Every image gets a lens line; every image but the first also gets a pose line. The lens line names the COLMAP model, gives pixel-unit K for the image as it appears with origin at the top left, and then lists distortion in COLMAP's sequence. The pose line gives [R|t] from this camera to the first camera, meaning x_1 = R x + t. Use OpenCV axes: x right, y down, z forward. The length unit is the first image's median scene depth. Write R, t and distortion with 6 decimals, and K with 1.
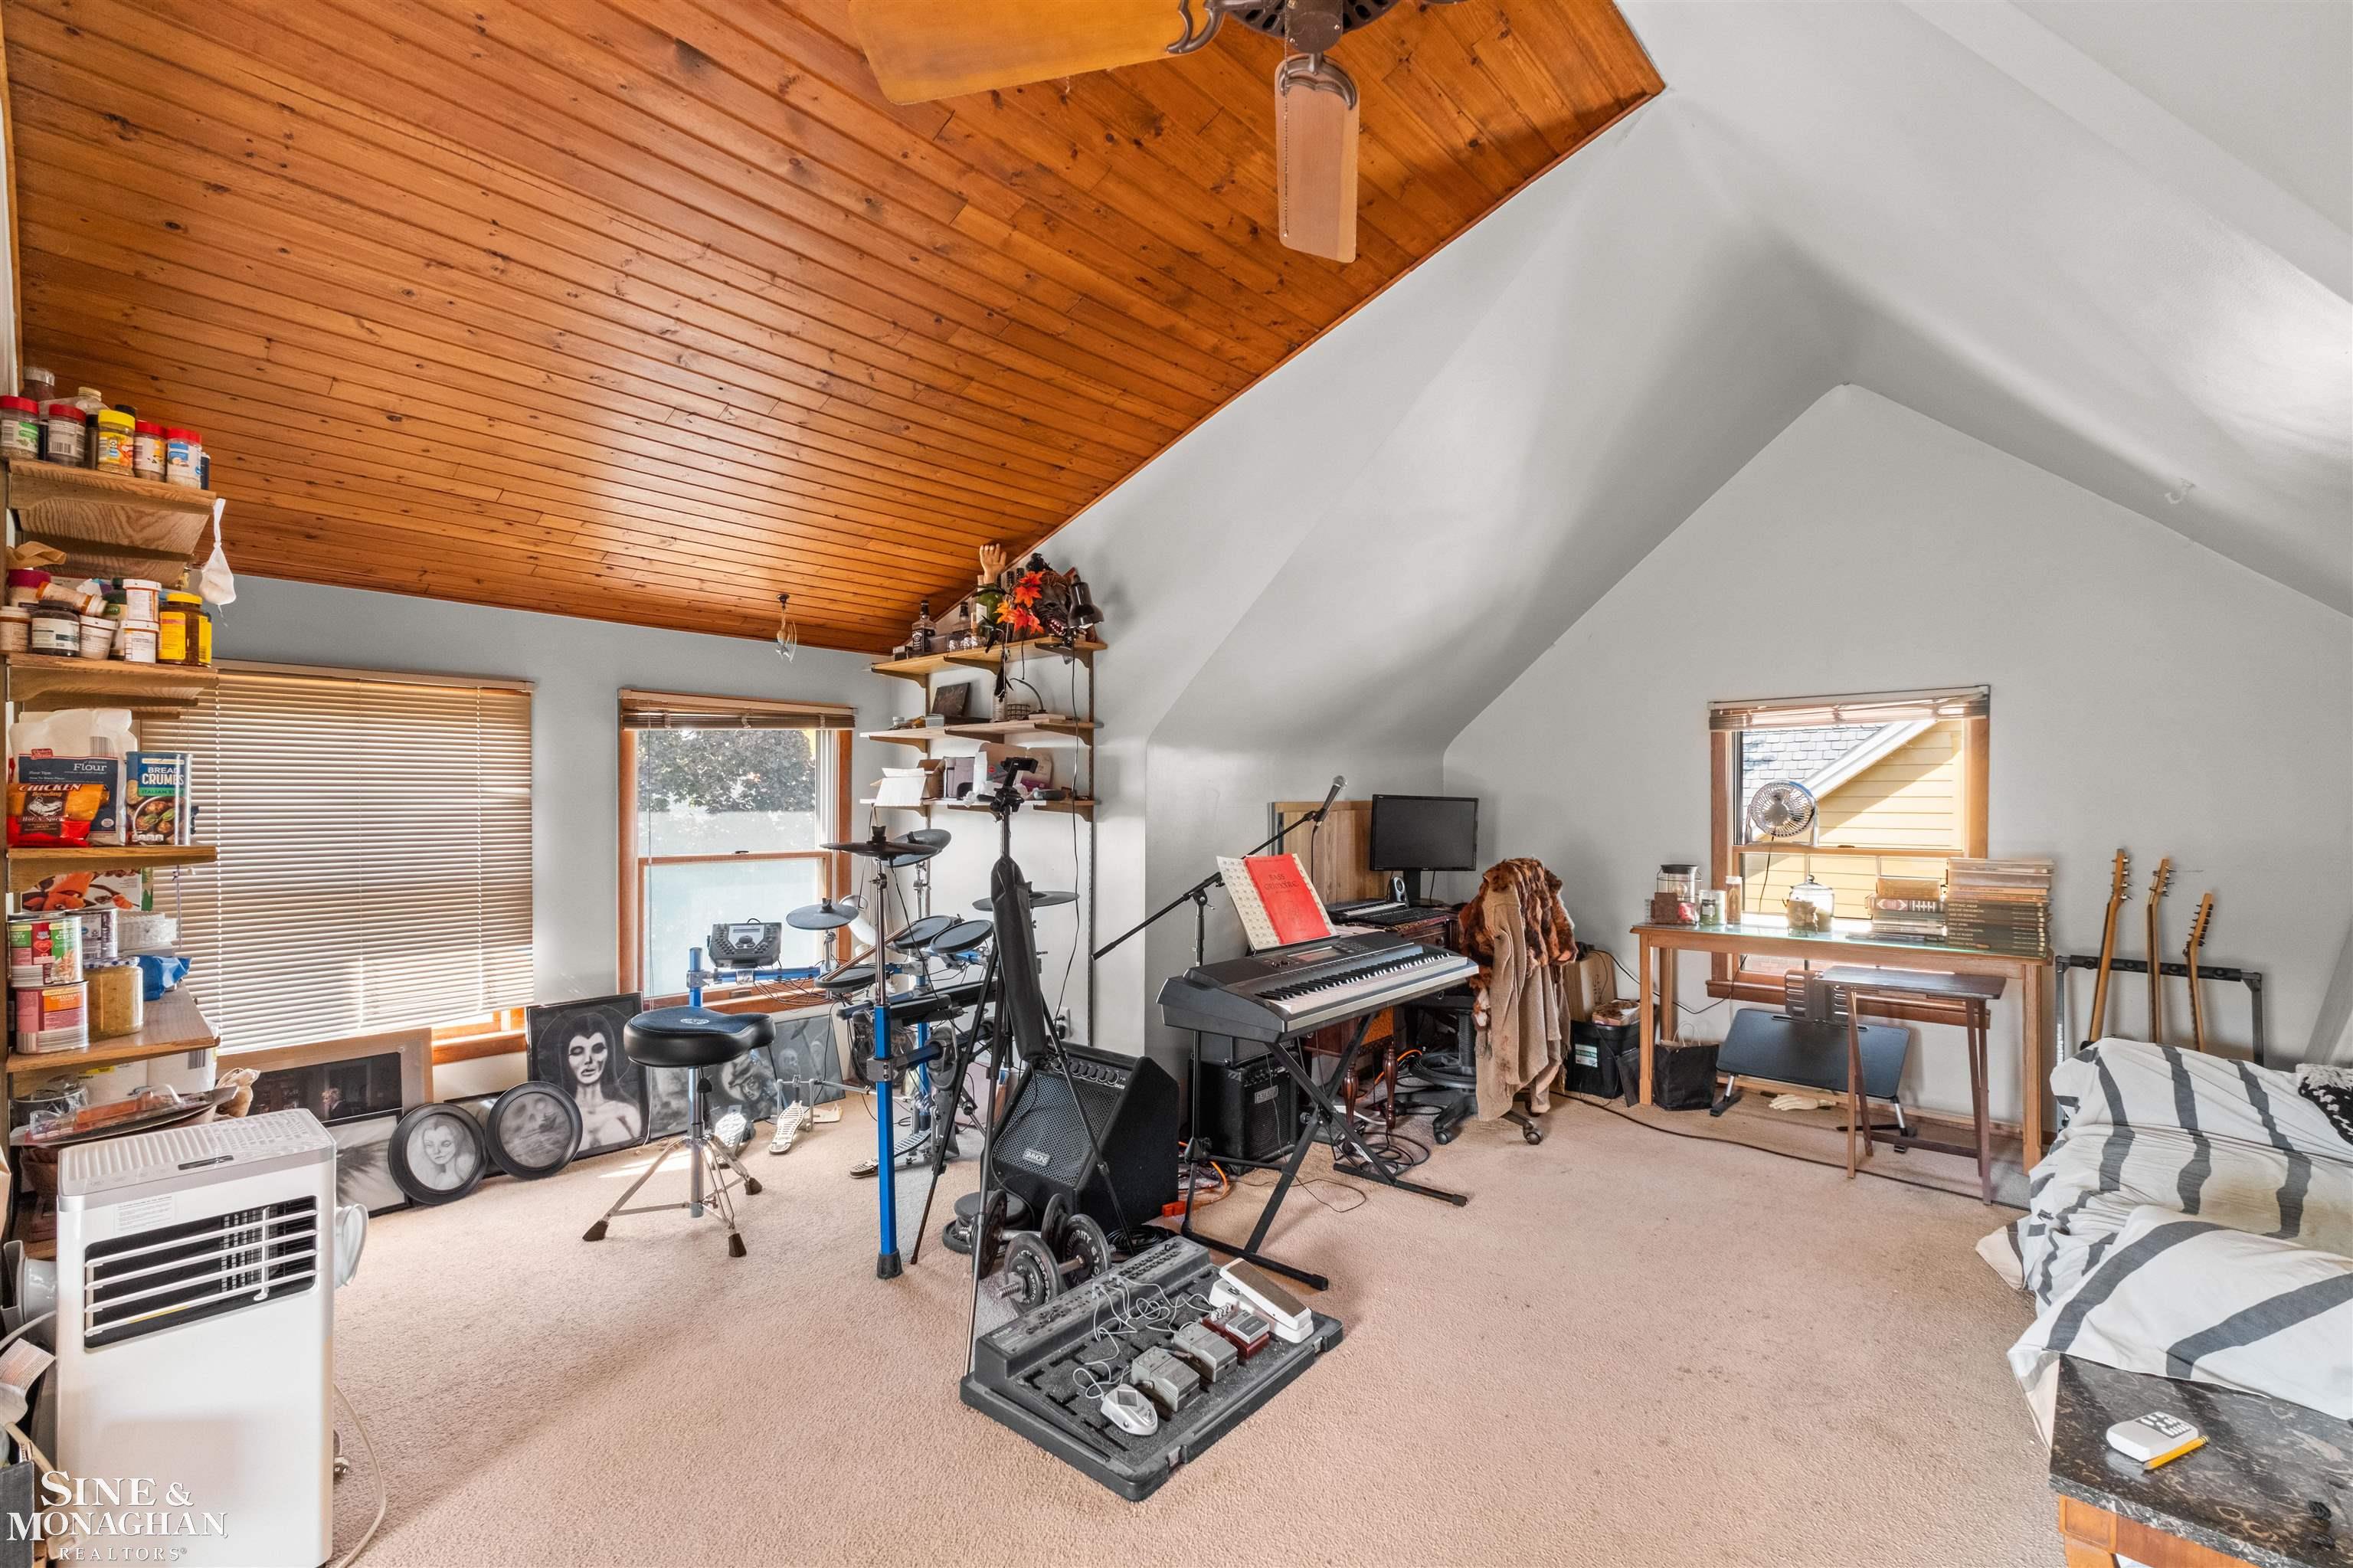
lens RADIAL K [[998.4, 0, 1174.1], [0, 998.4, 805.0], [0, 0, 1]] dist [-0.008761, 0.000820]
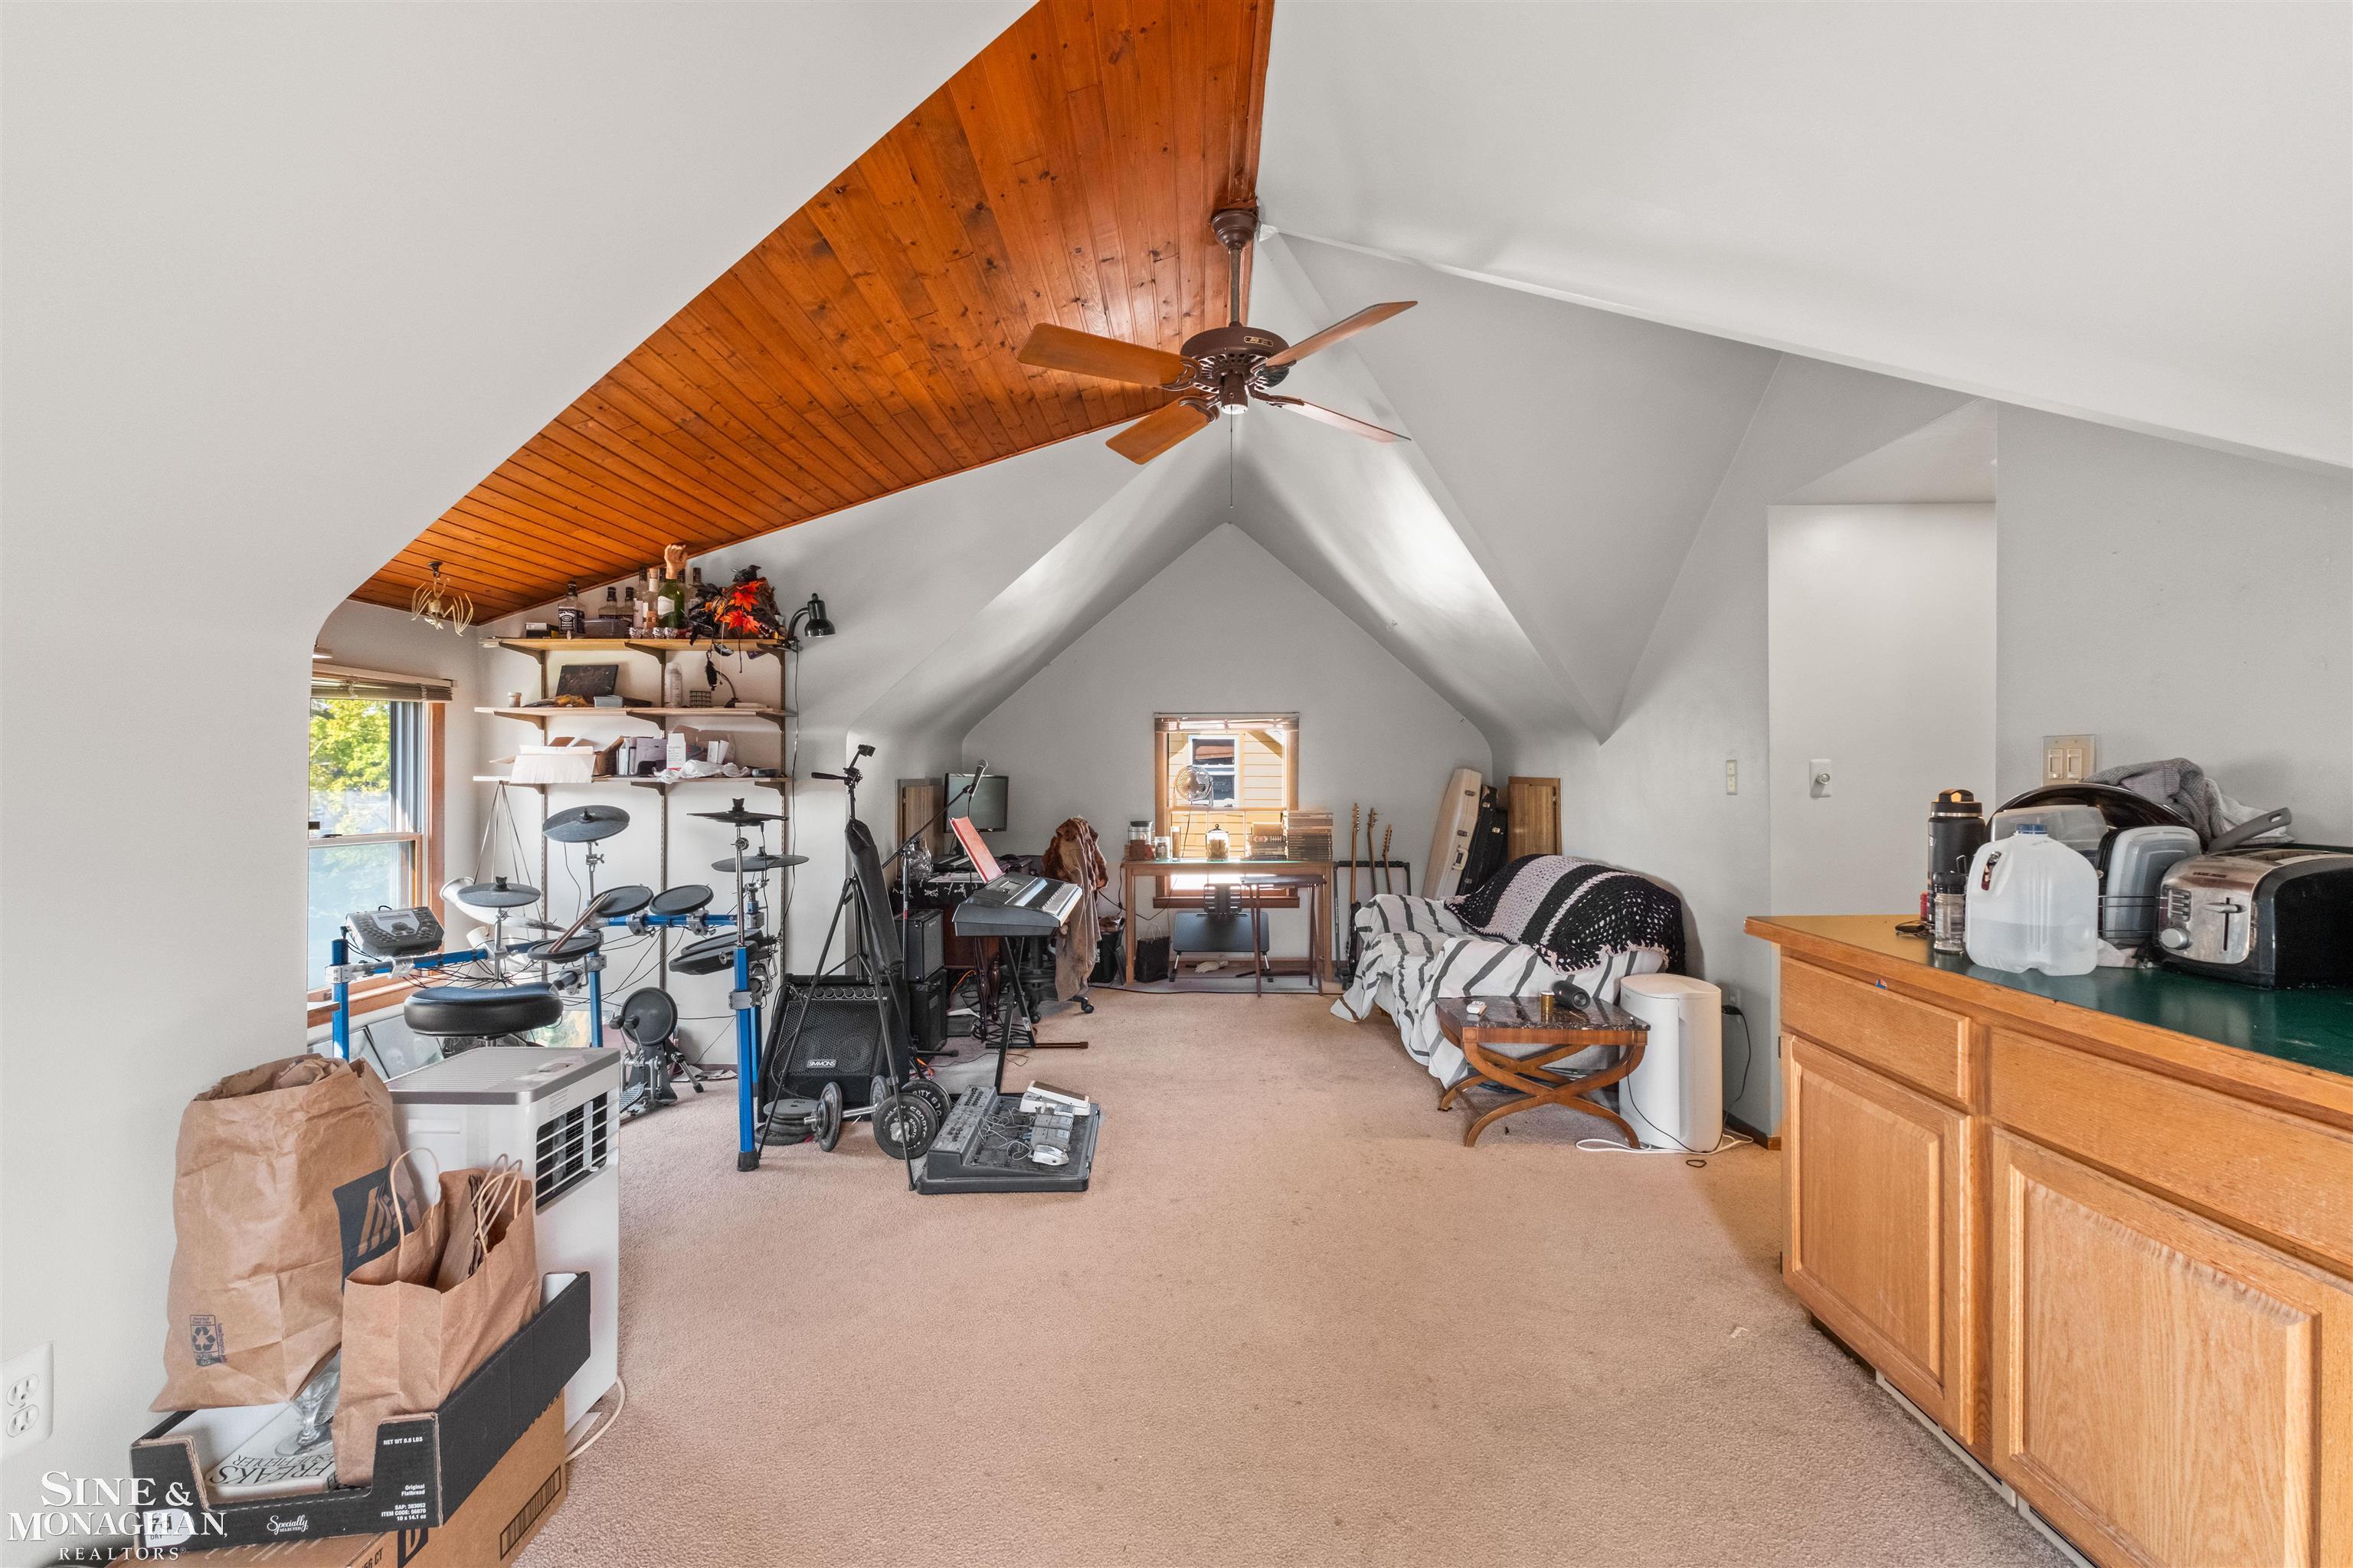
lens RADIAL K [[998.4, 0, 1182.2], [0, 998.4, 773.3], [0, 0, 1]] dist [-0.008761, 0.000820]
pose [[0.748540, 0.003149, 0.663082, -0.541745], [0.003216, 0.999960, -0.008379, 0.001765], [-0.663082, 0.008405, 0.748499, -0.201427]]
